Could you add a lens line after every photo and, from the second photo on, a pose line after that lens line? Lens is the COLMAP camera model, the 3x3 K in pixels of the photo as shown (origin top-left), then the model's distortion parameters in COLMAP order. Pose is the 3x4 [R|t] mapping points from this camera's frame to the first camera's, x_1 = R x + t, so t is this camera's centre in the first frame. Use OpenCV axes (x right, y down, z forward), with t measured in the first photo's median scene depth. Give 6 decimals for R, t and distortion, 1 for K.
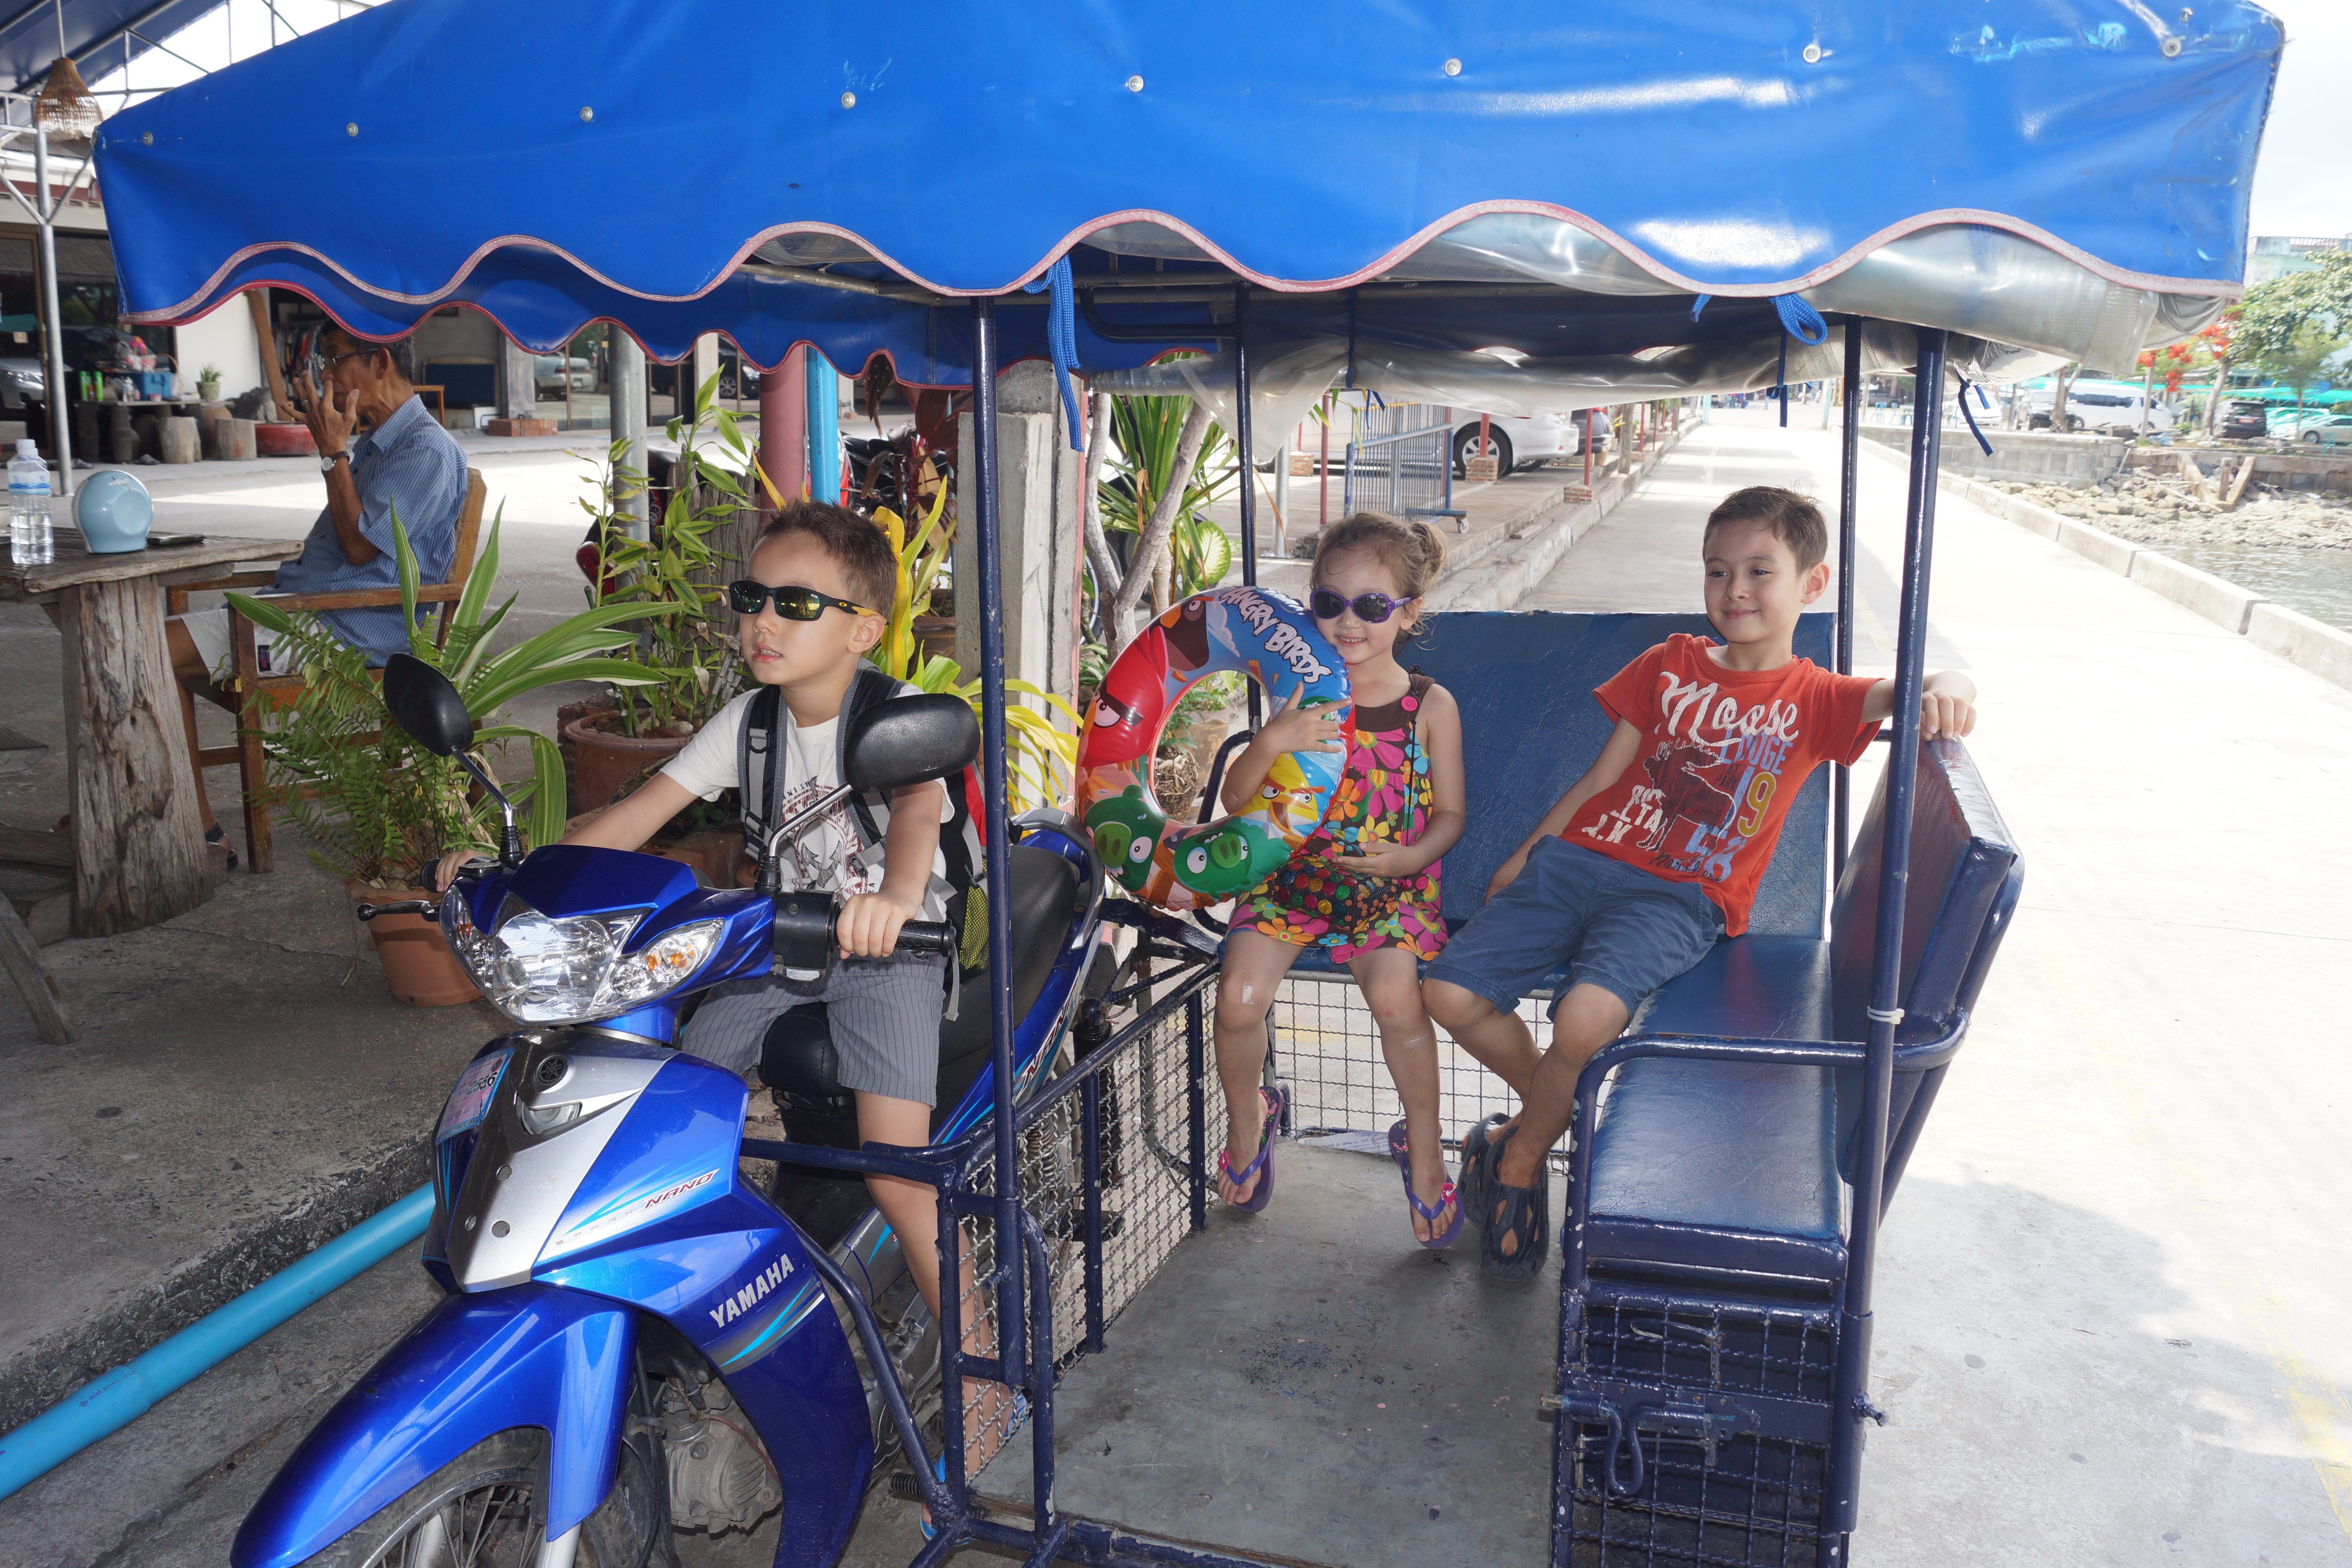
lens RADIAL K [[1855.8, 0, 1172.8], [0, 1855.8, 819.9], [0, 0, 1]] dist [-0.075334, 0.010135]
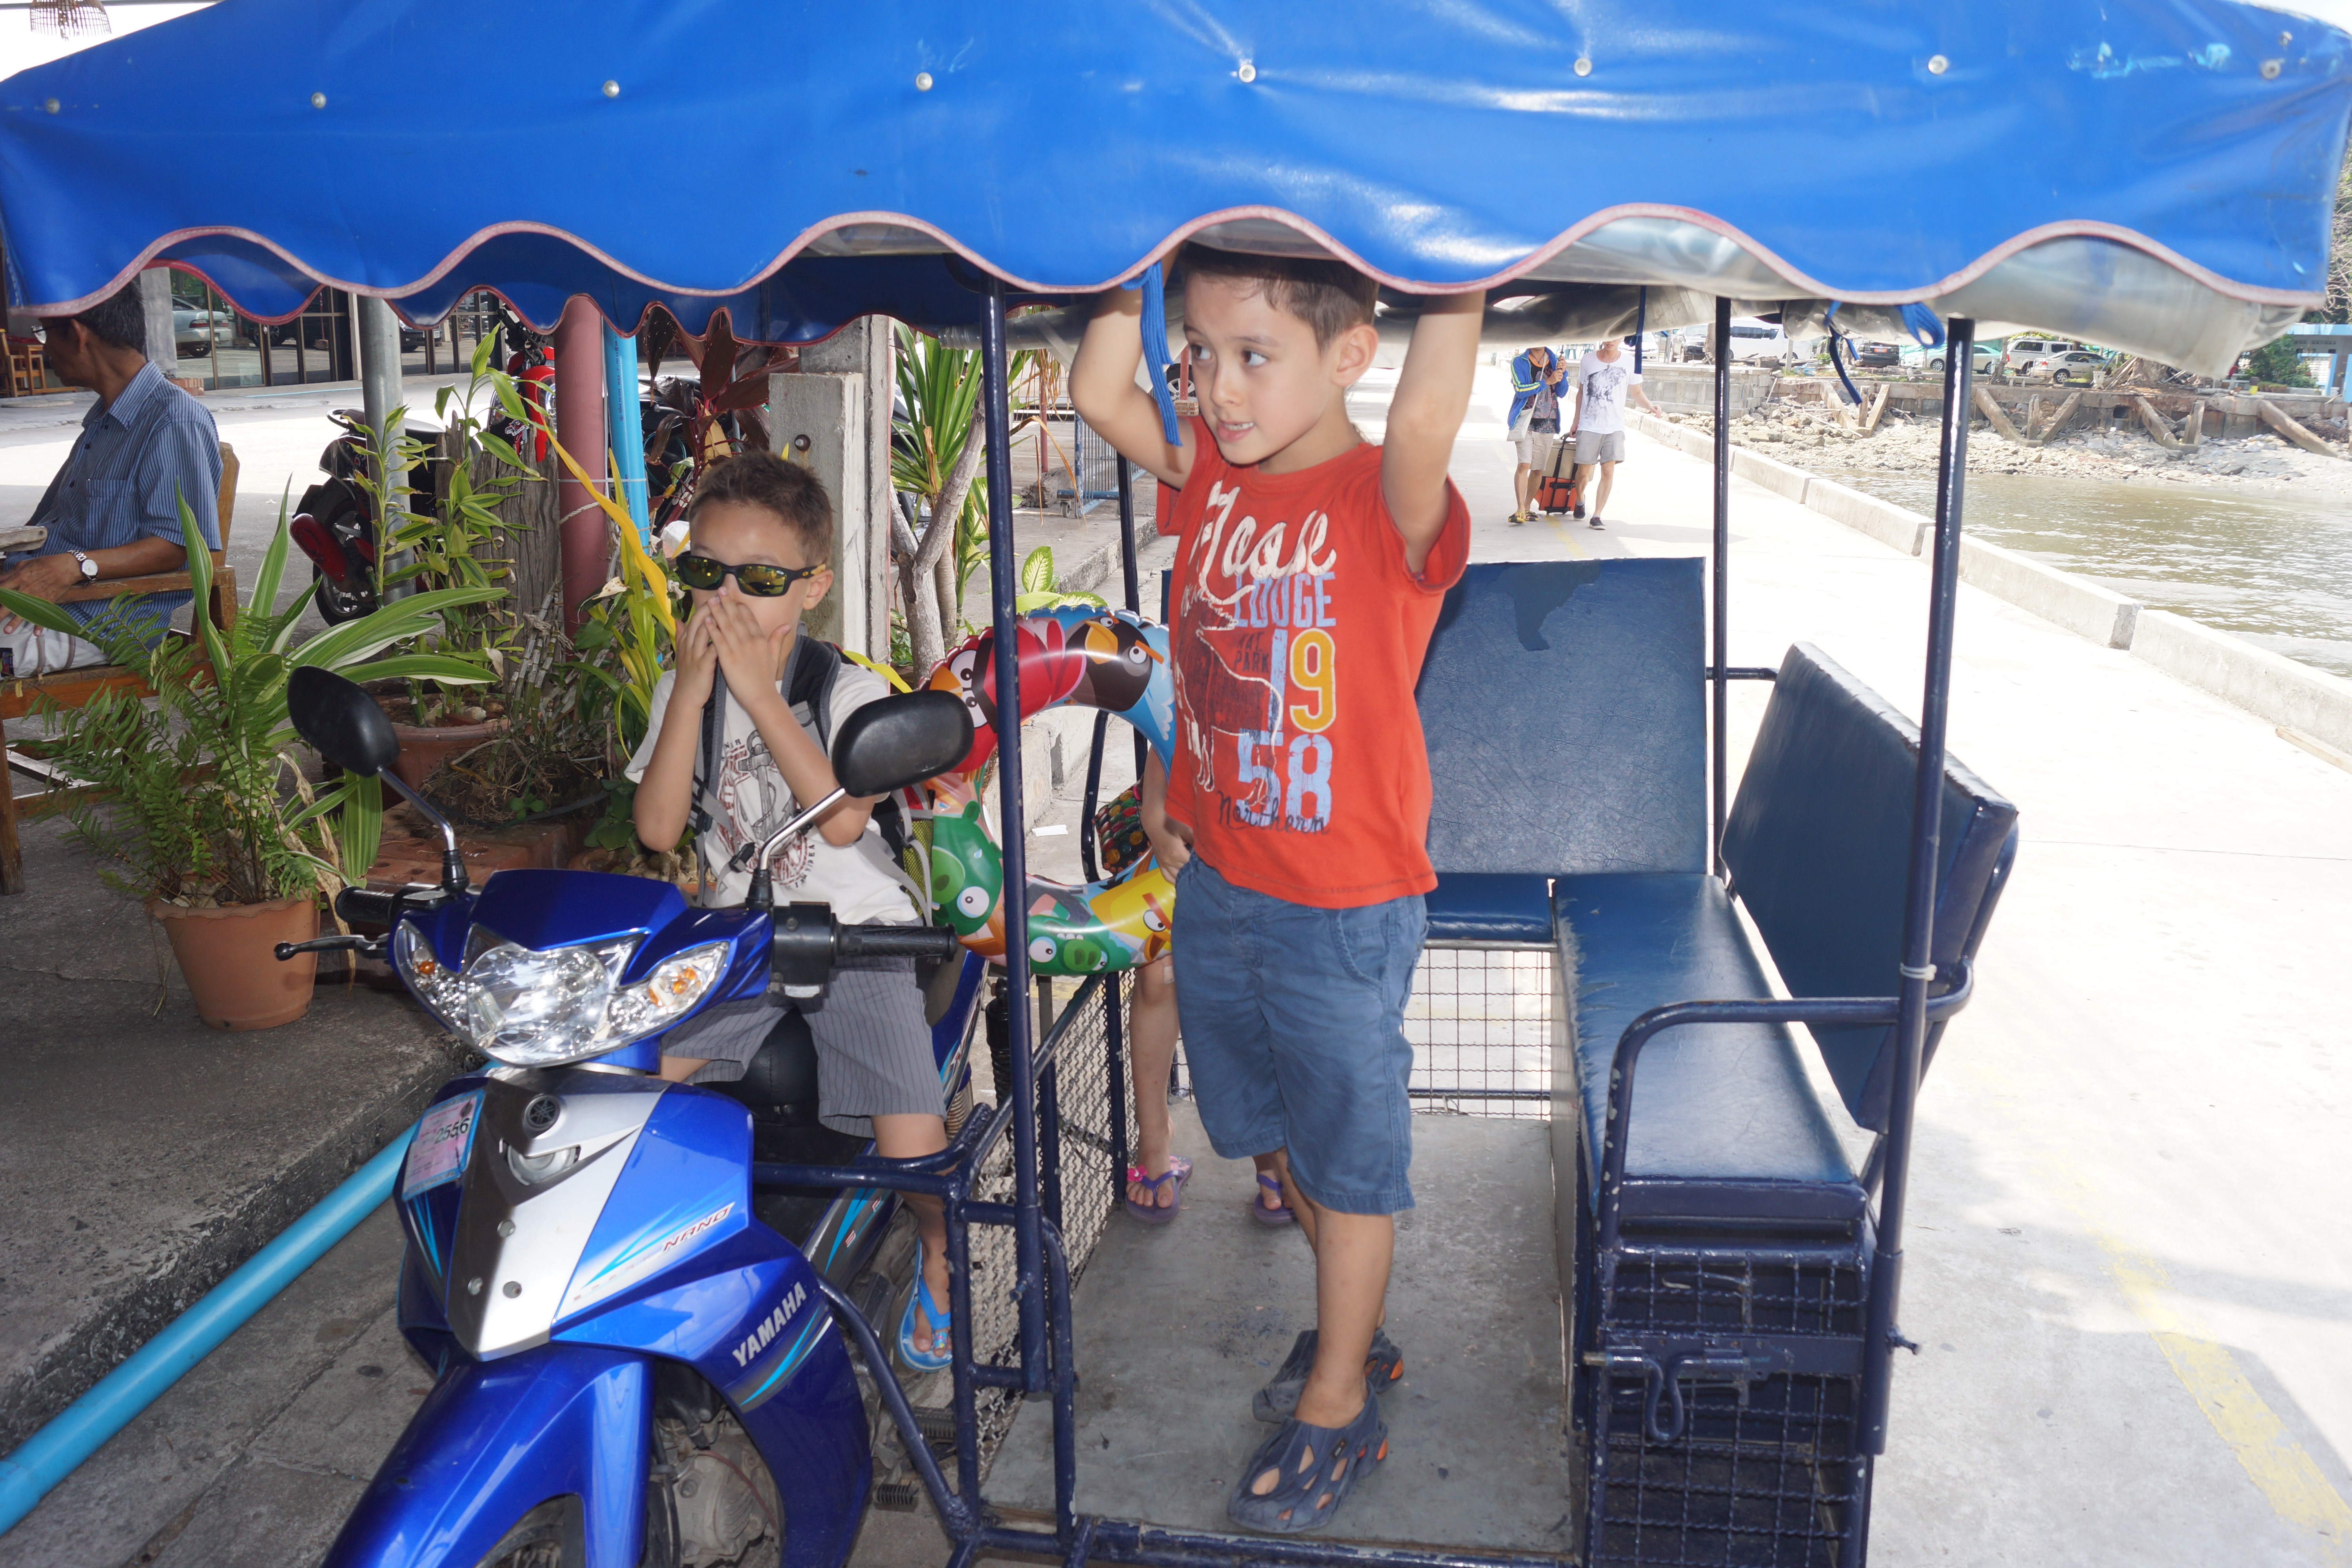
lens RADIAL K [[1835.2, 0, 1189.2], [0, 1835.2, 829.8], [0, 0, 1]] dist [-0.061612, 0.004070]
pose [[0.983350, -0.051381, 0.174305, -0.122257], [0.044443, 0.998065, 0.043476, -0.024226], [-0.176202, -0.035006, 0.983731, 0.026801]]
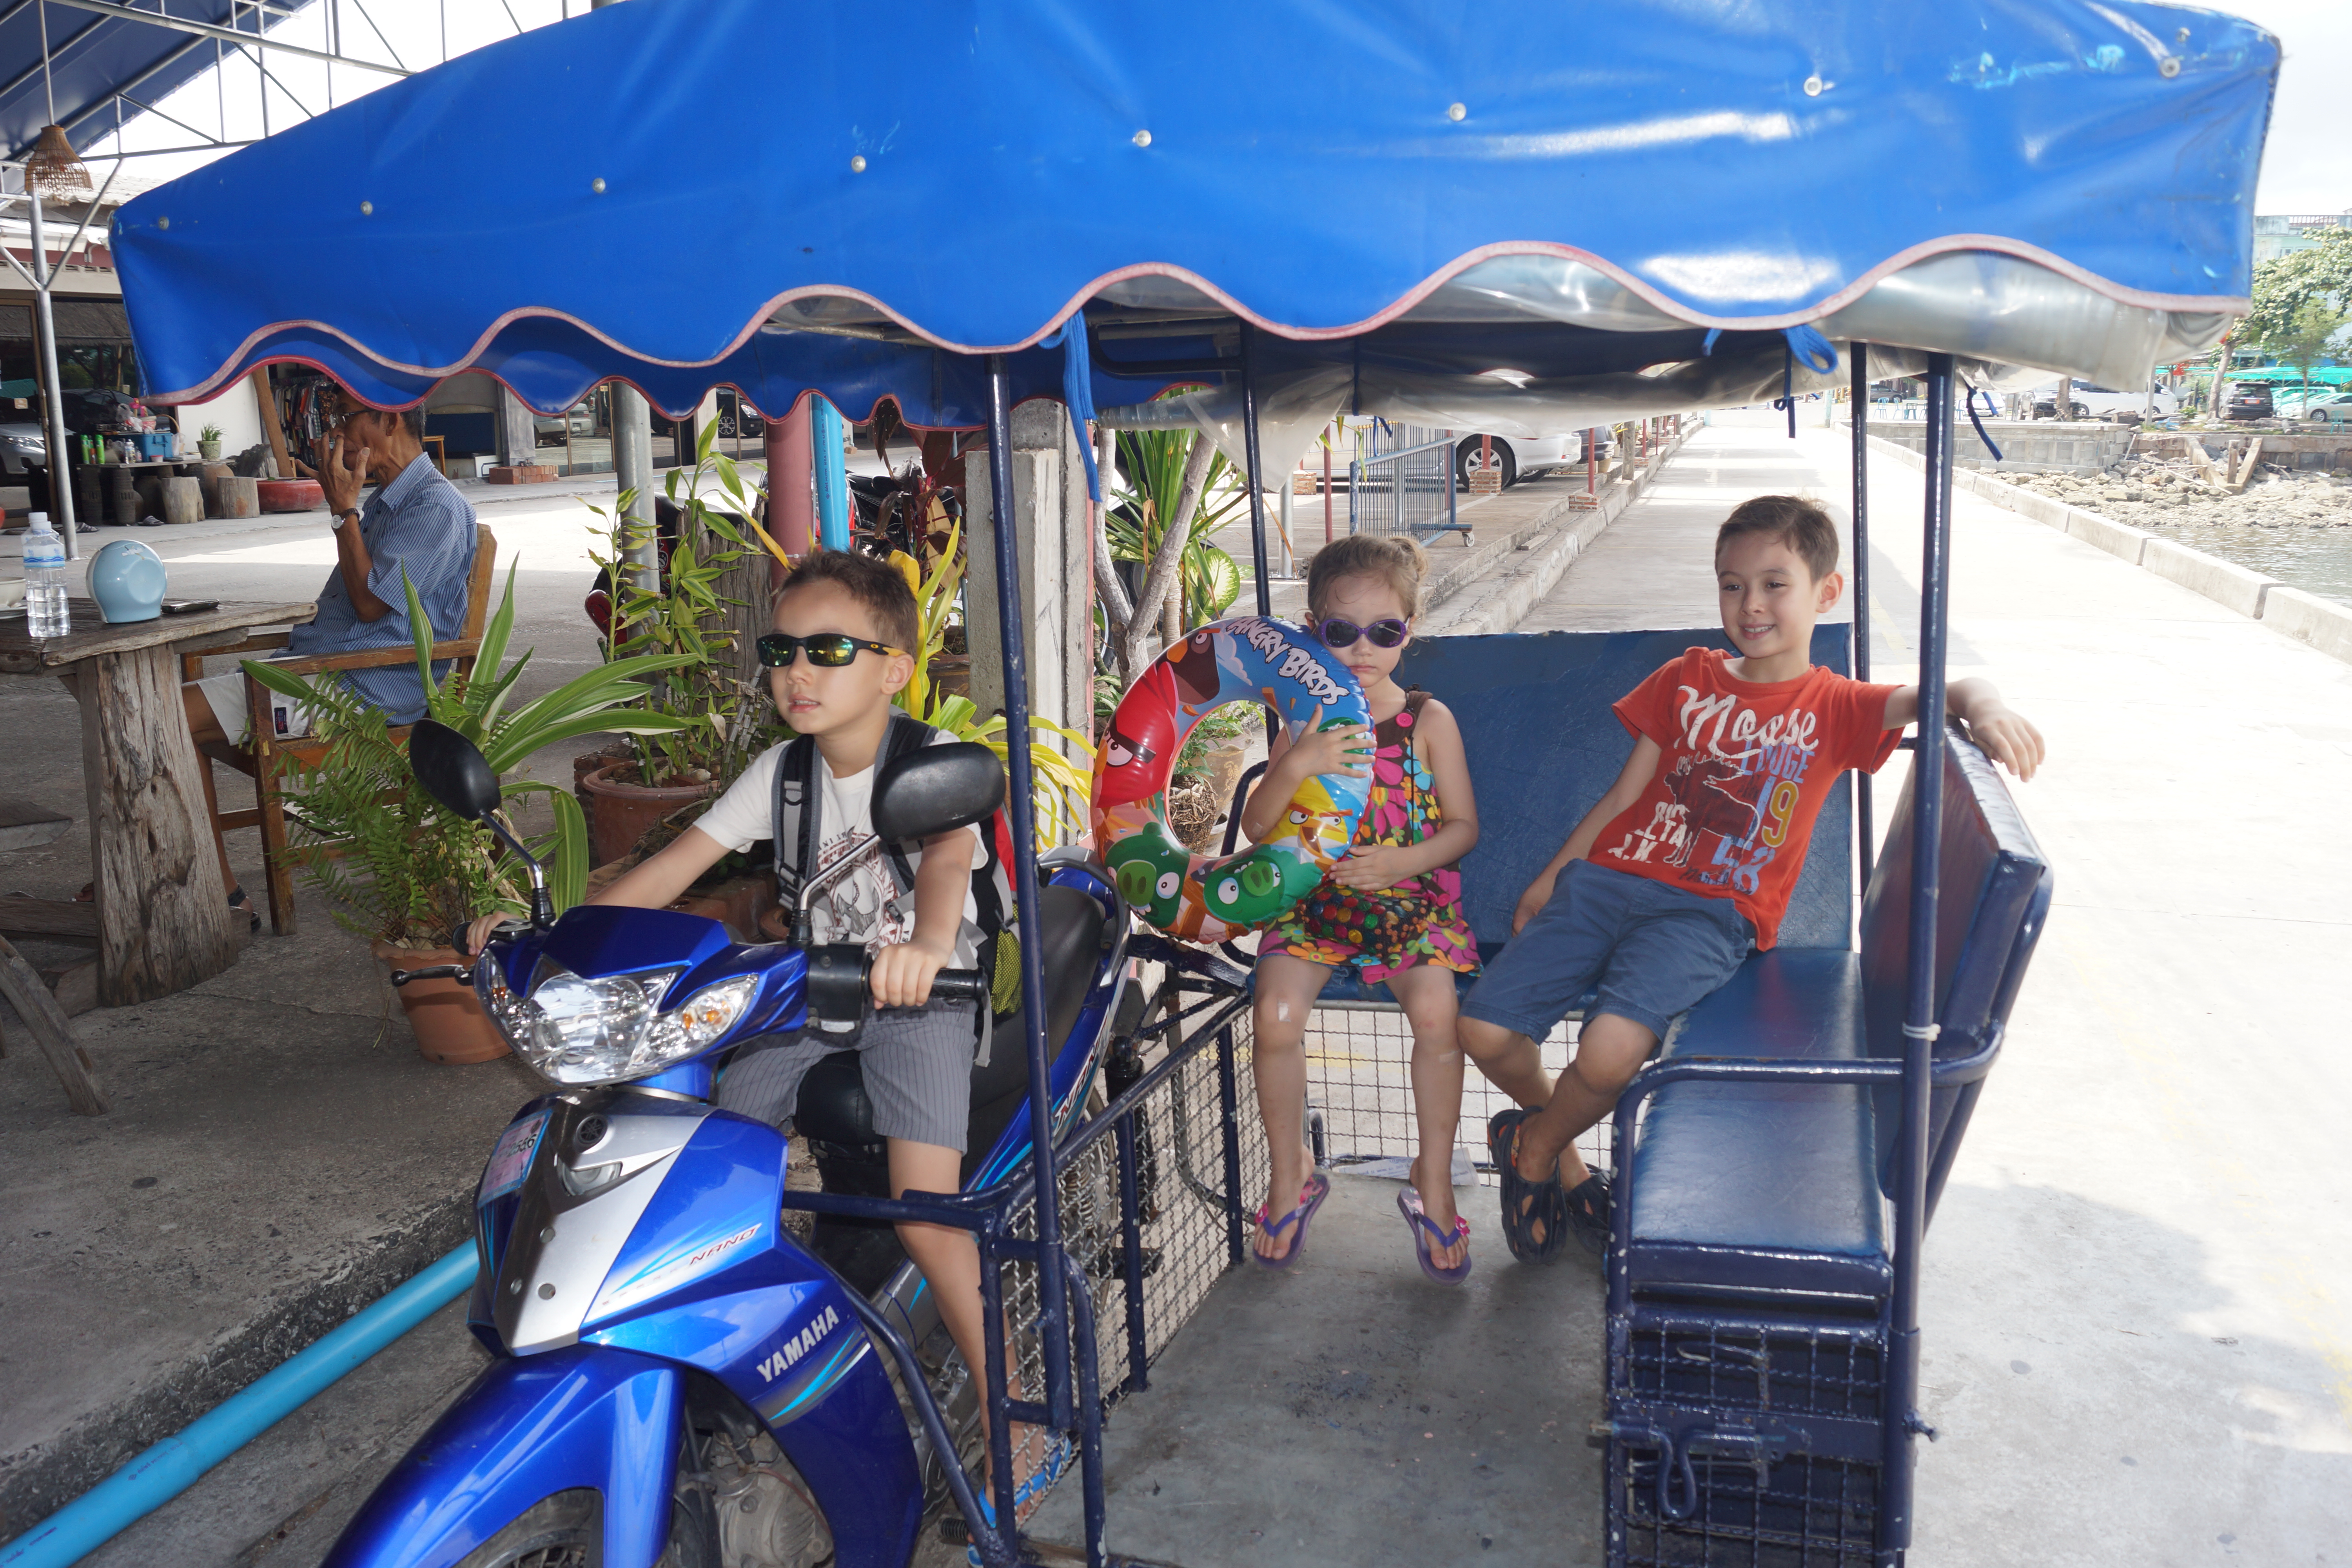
lens RADIAL K [[1865.9, 0, 1171.9], [0, 1865.9, 819.9], [0, 0, 1]] dist [-0.078583, 0.015499]
pose [[0.999307, -0.036430, -0.007648, -0.005274], [0.036335, 0.999265, -0.012175, -0.007027], [0.008086, 0.011888, 0.999897, -0.006348]]
